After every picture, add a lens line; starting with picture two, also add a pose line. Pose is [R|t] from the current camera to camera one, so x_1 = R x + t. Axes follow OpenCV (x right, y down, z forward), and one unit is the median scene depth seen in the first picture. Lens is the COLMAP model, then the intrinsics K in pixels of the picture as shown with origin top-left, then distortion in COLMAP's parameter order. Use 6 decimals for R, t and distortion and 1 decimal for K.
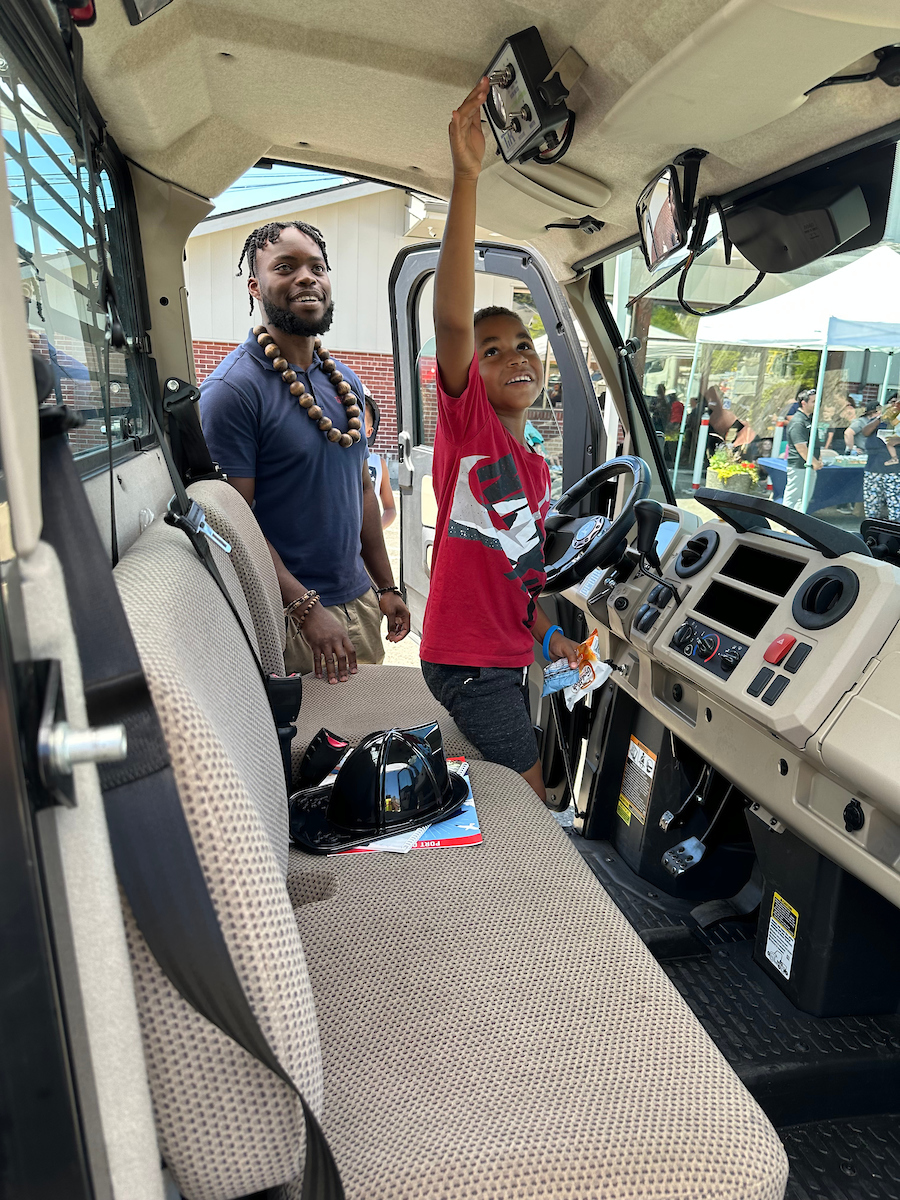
lens RADIAL K [[838.3, 0, 450.0], [0, 838.3, 600.0], [0, 0, 1]] dist [-0.004130, -0.002931]
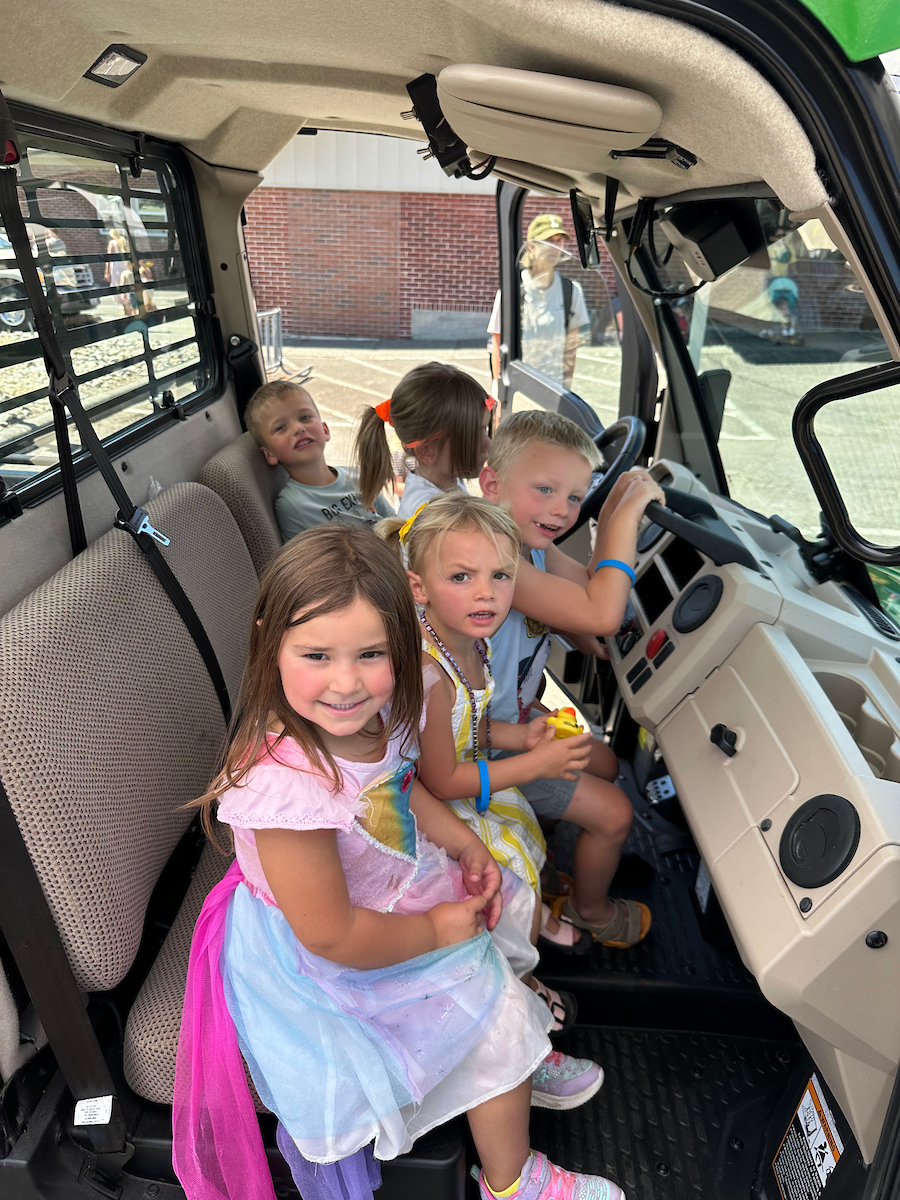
lens RADIAL K [[844.7, 0, 450.0], [0, 844.7, 600.0], [0, 0, 1]] dist [-0.004972, -0.001440]
pose [[0.963447, 0.089376, -0.252550, 0.324503], [-0.043604, 0.982453, 0.181343, -0.149973], [0.264326, -0.163703, 0.950438, -0.098671]]
